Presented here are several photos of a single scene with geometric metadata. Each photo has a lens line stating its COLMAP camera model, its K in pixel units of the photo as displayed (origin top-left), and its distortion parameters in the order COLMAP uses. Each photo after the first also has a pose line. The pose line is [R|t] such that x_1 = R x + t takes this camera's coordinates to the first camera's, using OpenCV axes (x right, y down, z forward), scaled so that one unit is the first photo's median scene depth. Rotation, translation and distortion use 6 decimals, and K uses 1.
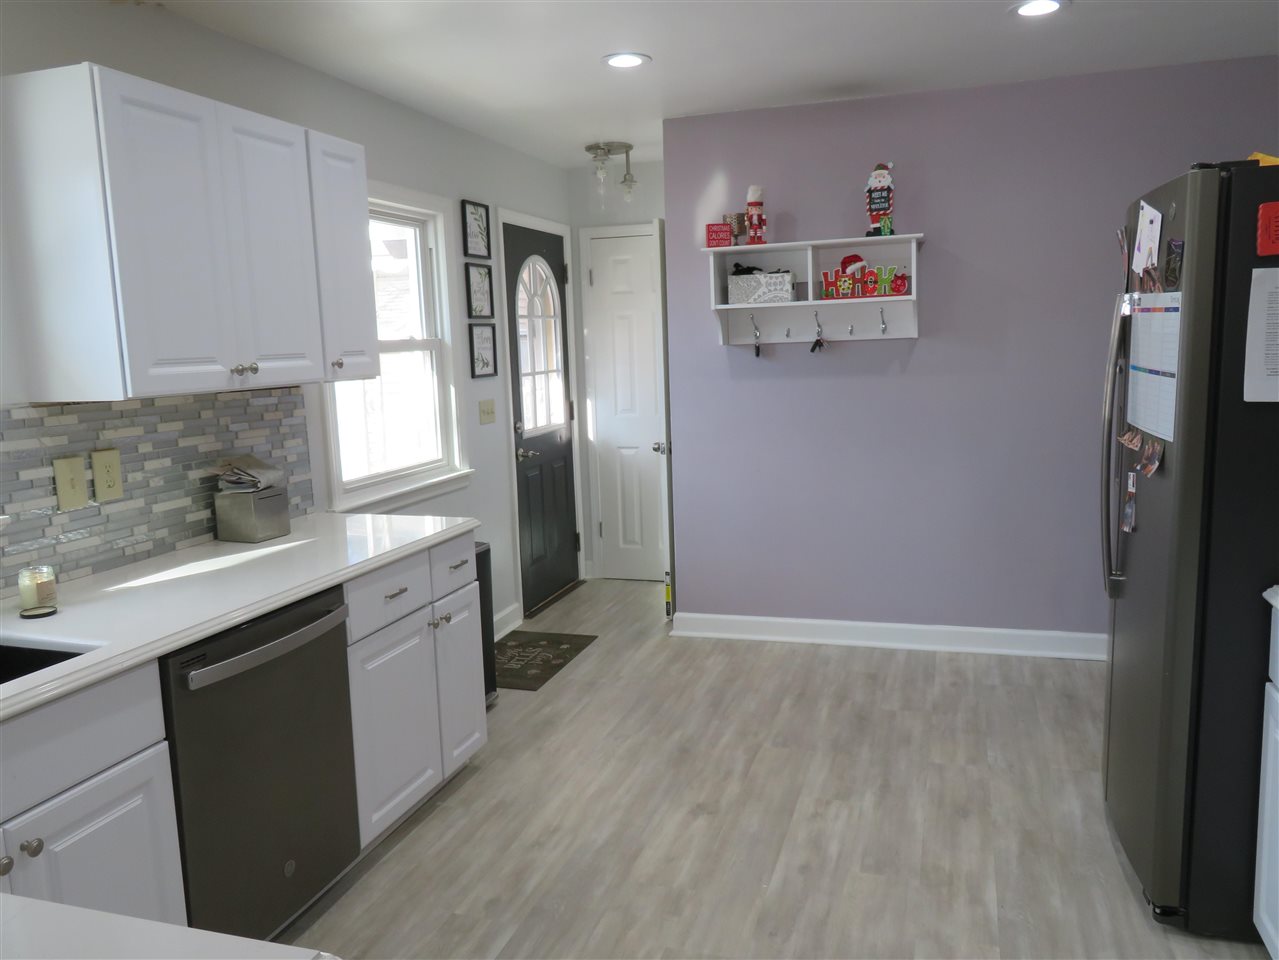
lens RADIAL K [[967.1, 0, 639.5], [0, 967.1, 480.0], [0, 0, 1]] dist [-0.014384, -0.001466]
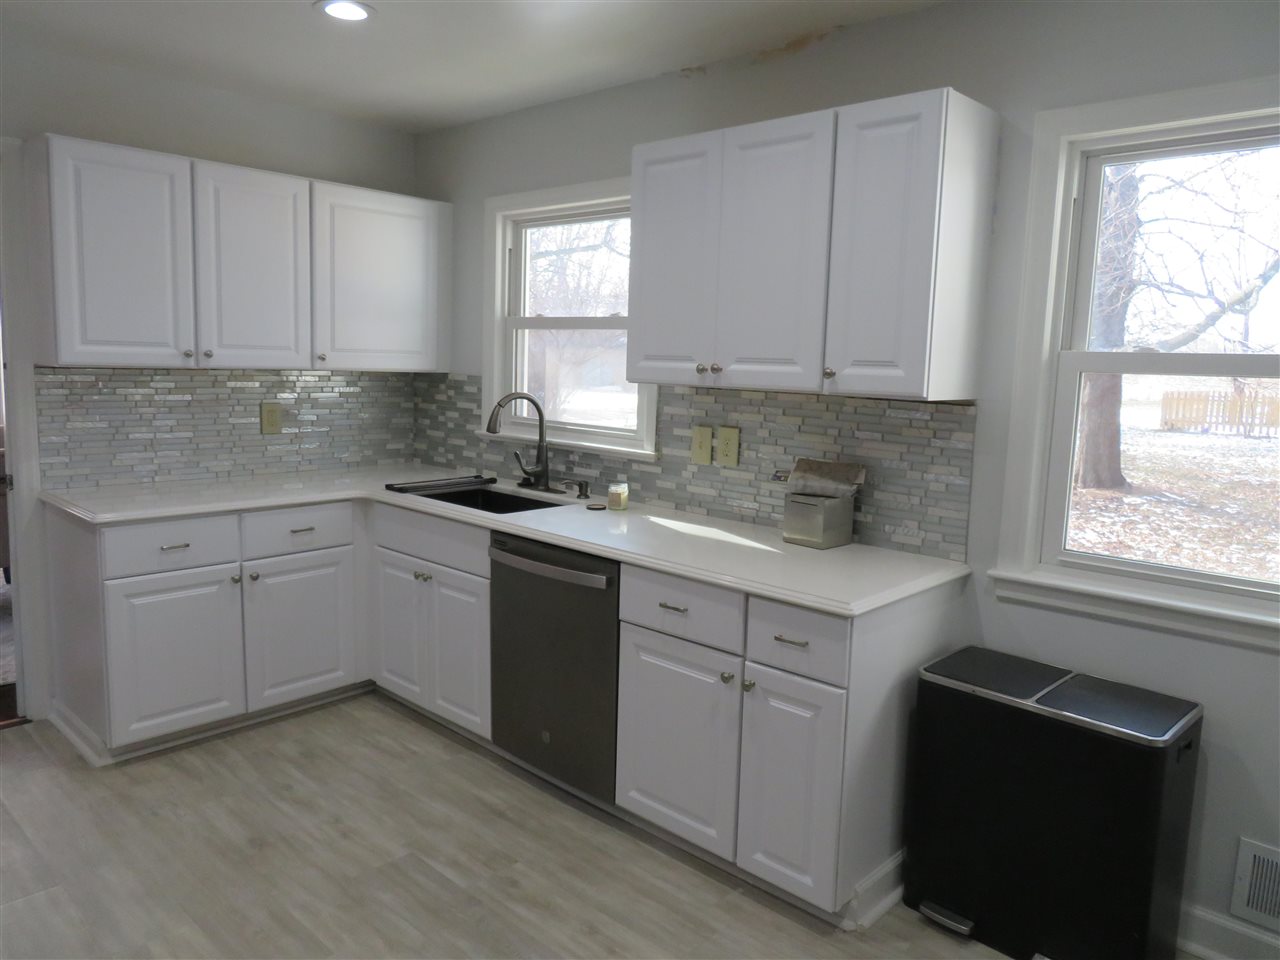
lens RADIAL K [[910.0, 0, 638.4], [0, 910.0, 483.7], [0, 0, 1]] dist [-0.007640, 0.001655]
pose [[-0.425907, 0.148511, -0.892495, 0.570884], [-0.141959, 0.963250, 0.228028, -0.210013], [0.893561, 0.223816, -0.389173, 1.329161]]
